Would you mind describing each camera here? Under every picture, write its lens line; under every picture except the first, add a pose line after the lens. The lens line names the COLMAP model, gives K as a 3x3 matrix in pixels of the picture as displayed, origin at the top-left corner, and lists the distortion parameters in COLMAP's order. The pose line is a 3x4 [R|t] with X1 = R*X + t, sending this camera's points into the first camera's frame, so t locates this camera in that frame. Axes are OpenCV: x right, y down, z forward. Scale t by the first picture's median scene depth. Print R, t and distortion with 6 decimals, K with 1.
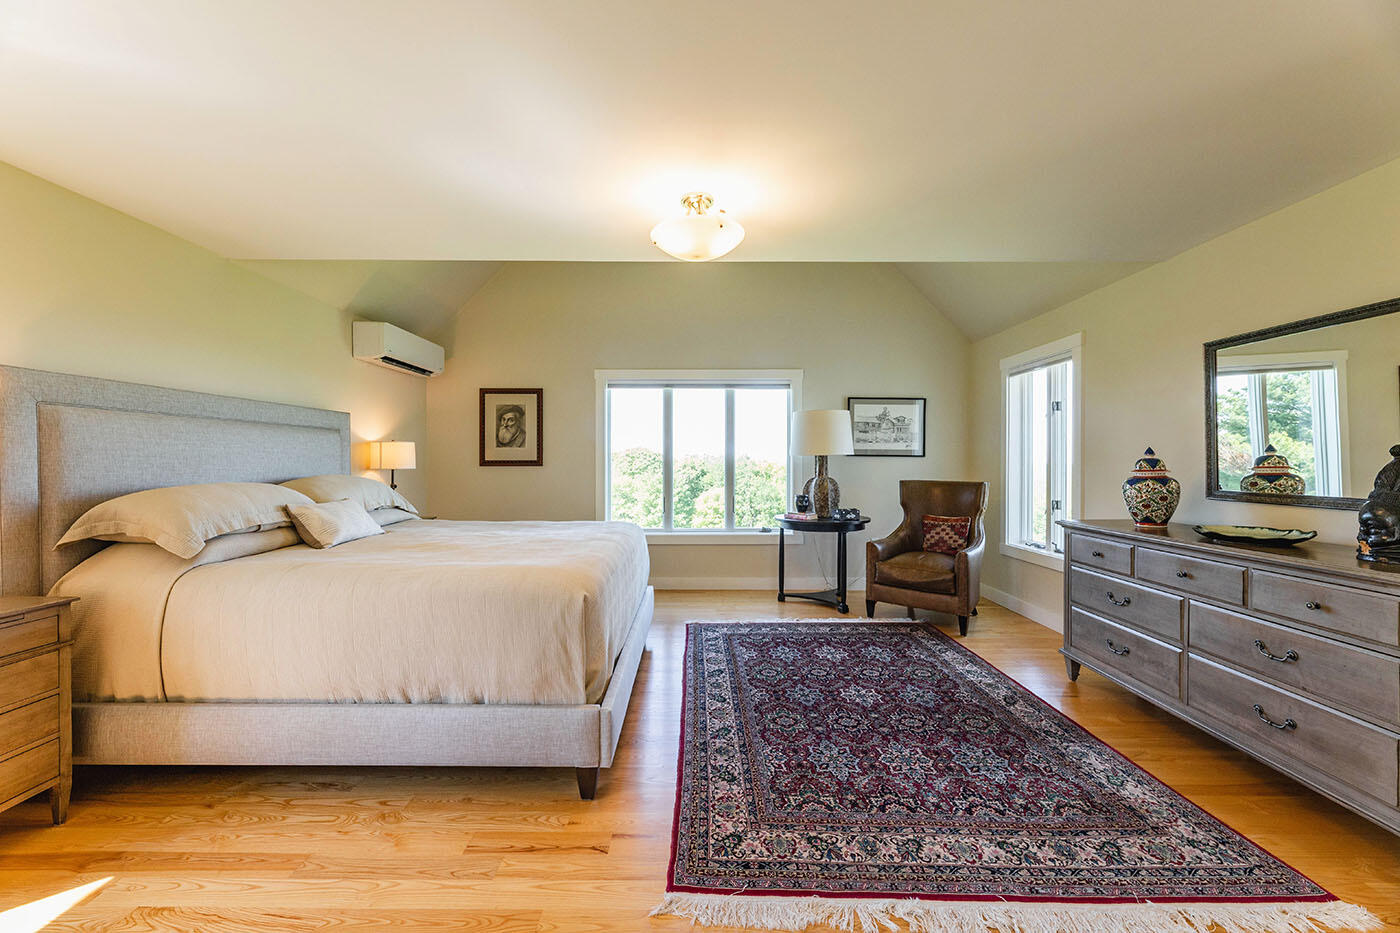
lens RADIAL K [[569.7, 0, 726.1], [0, 569.7, 465.3], [0, 0, 1]] dist [0.000028, -0.000264]
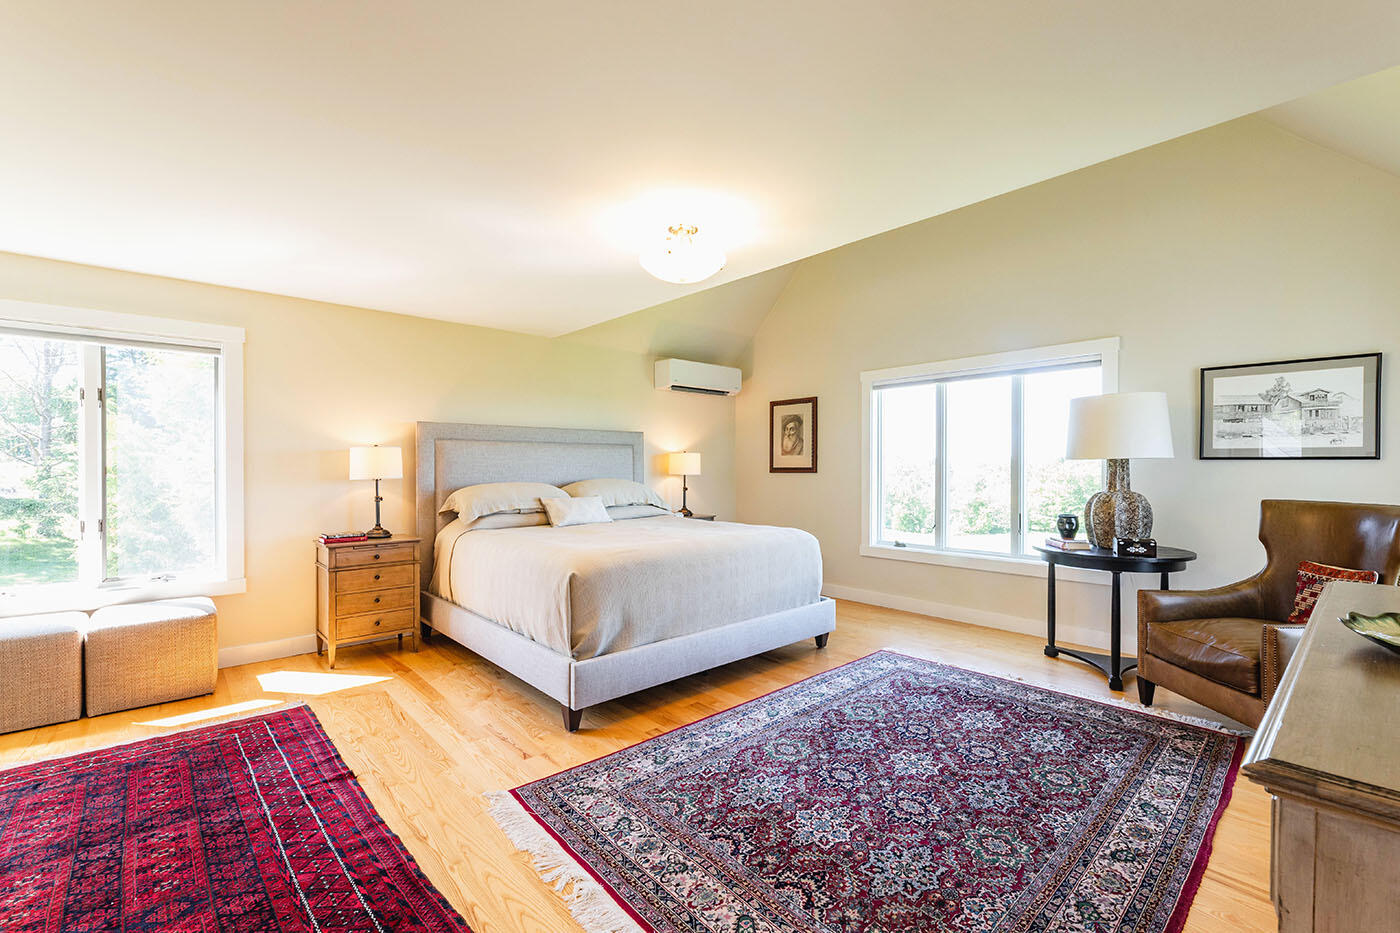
lens RADIAL K [[629.6, 0, 706.4], [0, 629.6, 473.1], [0, 0, 1]] dist [-0.000661, 0.000048]
pose [[0.652862, 0.004297, -0.757465, 0.519393], [-0.003847, 0.999990, 0.002357, -0.000682], [0.757467, 0.001375, 0.652872, 0.153243]]
